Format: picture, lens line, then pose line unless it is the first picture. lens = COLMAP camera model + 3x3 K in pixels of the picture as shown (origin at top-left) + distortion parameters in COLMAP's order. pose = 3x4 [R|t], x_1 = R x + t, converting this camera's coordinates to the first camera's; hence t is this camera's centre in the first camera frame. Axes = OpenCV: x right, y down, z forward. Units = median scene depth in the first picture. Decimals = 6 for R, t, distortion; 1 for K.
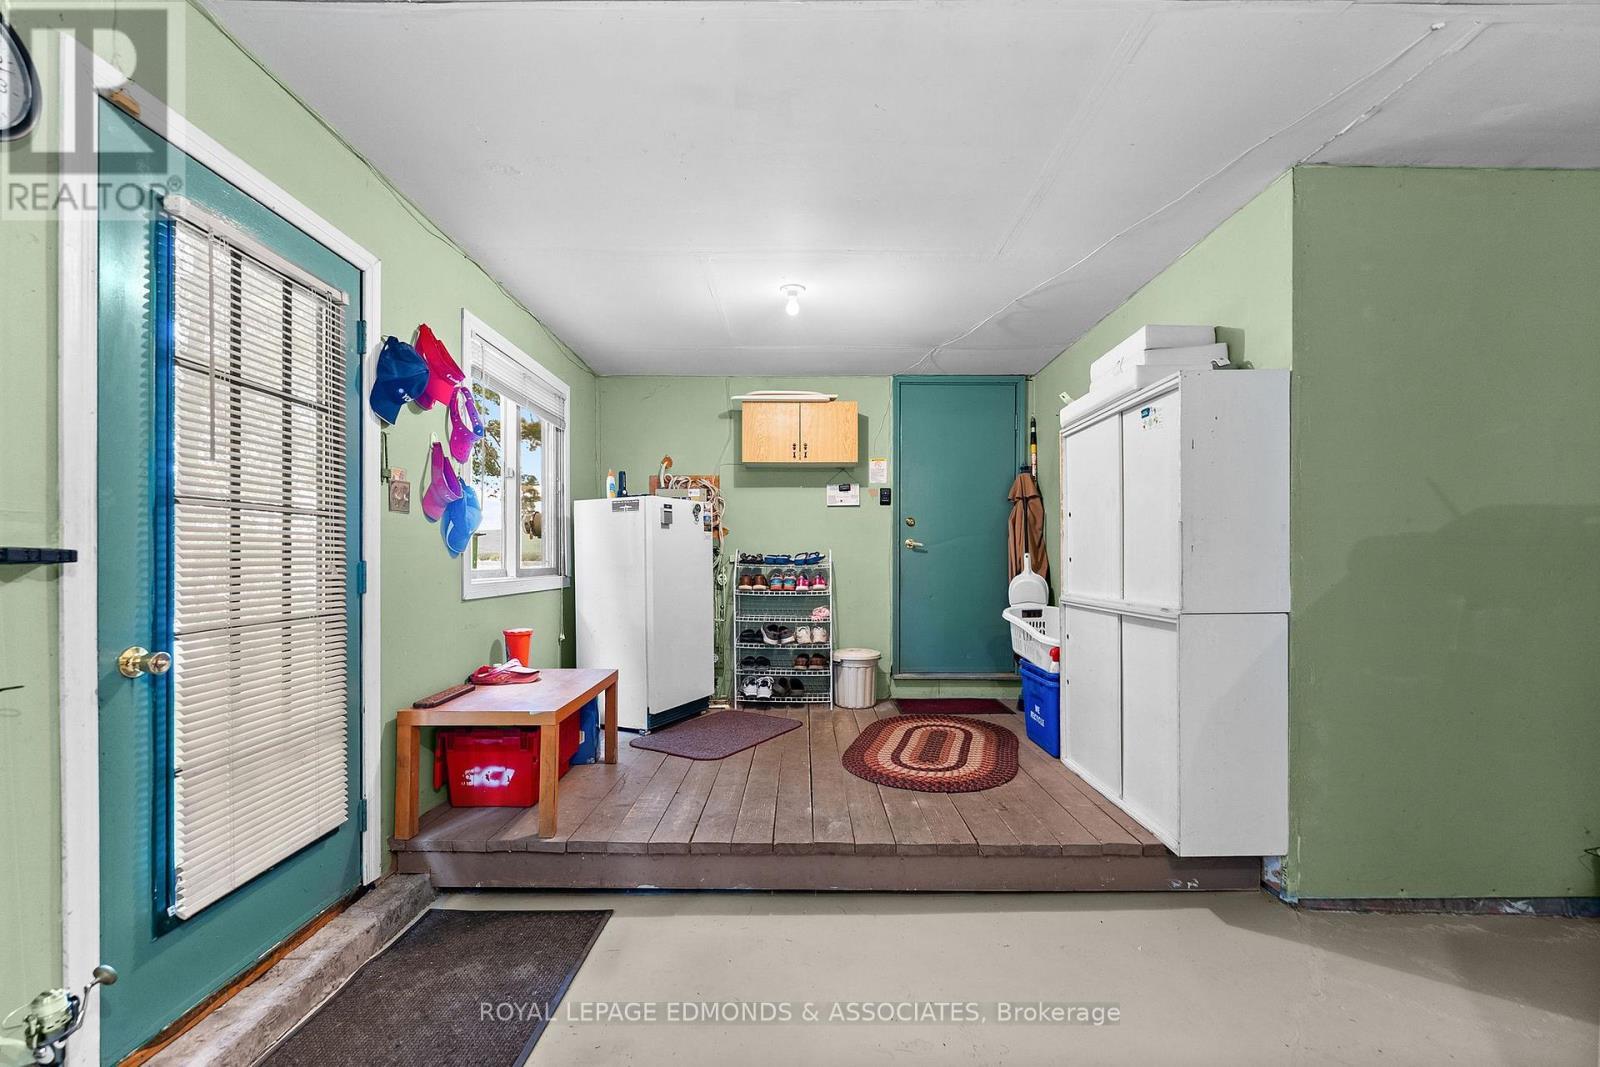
lens RADIAL K [[651.7, 0, 801.4], [0, 651.7, 550.2], [0, 0, 1]] dist [-0.002355, -0.000250]
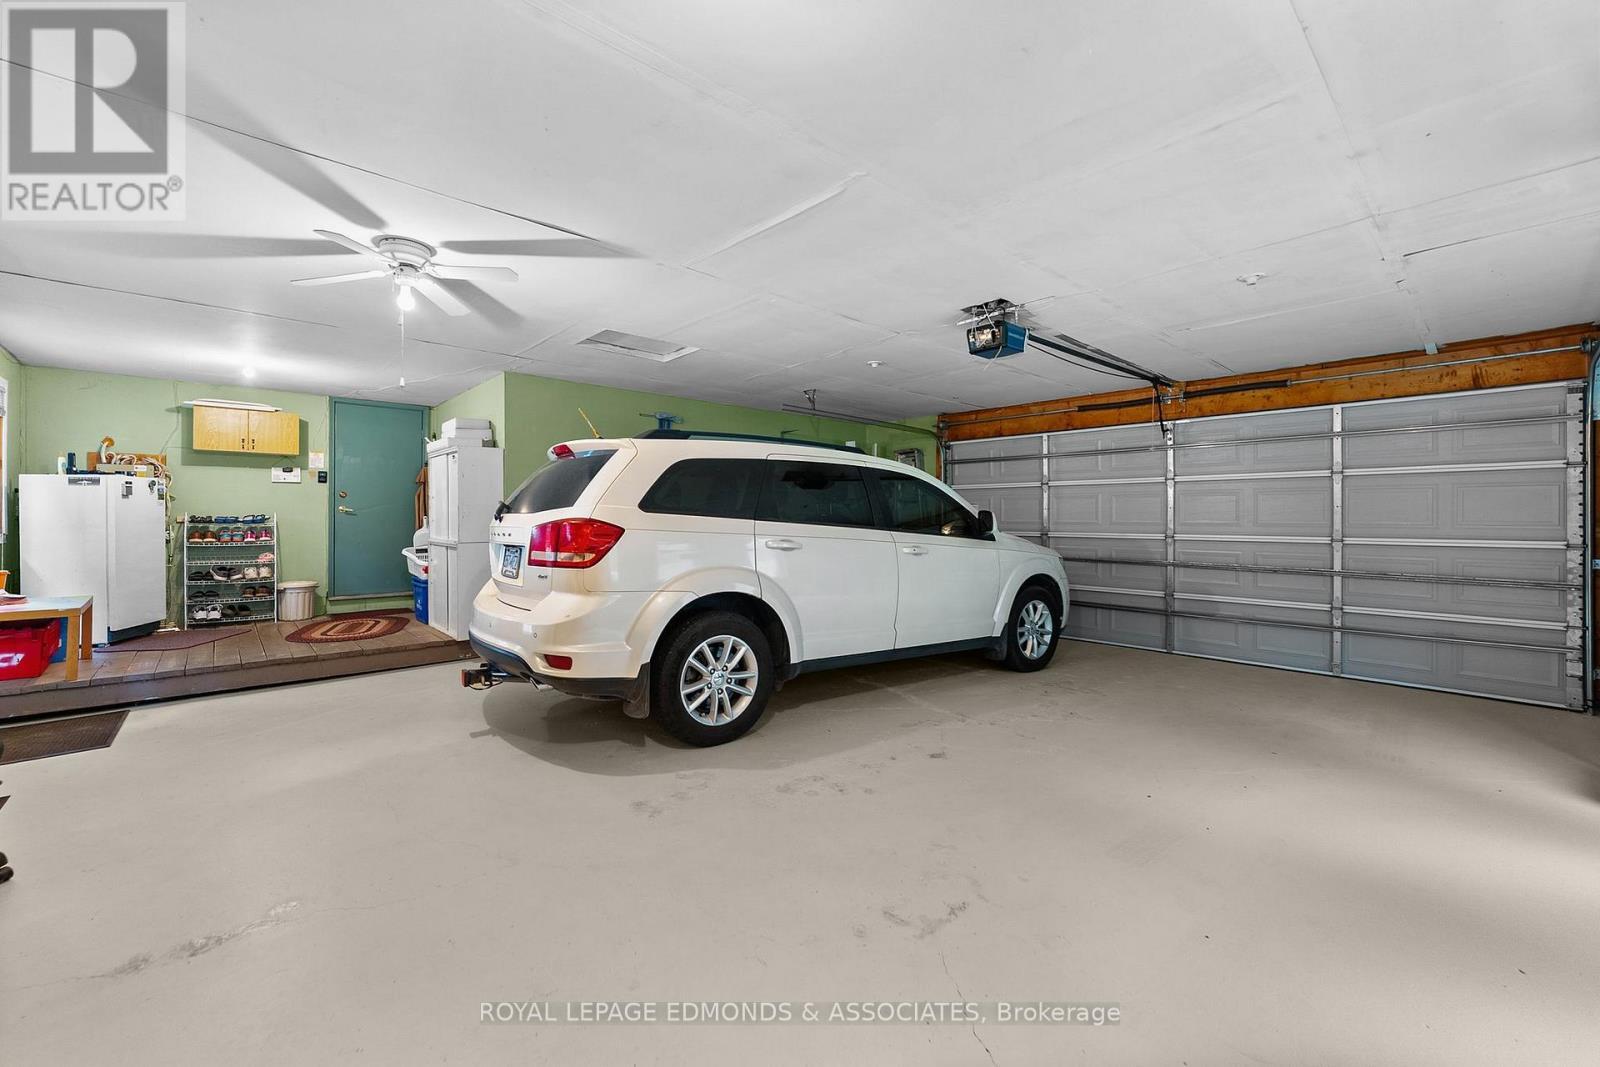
lens RADIAL K [[673.0, 0, 809.0], [0, 673.0, 515.7], [0, 0, 1]] dist [0.001506, 0.000534]
pose [[0.748042, 0.002786, 0.663645, -0.061775], [-0.012751, 0.999867, 0.010174, -0.025592], [-0.663529, -0.016073, 0.747978, -0.913567]]
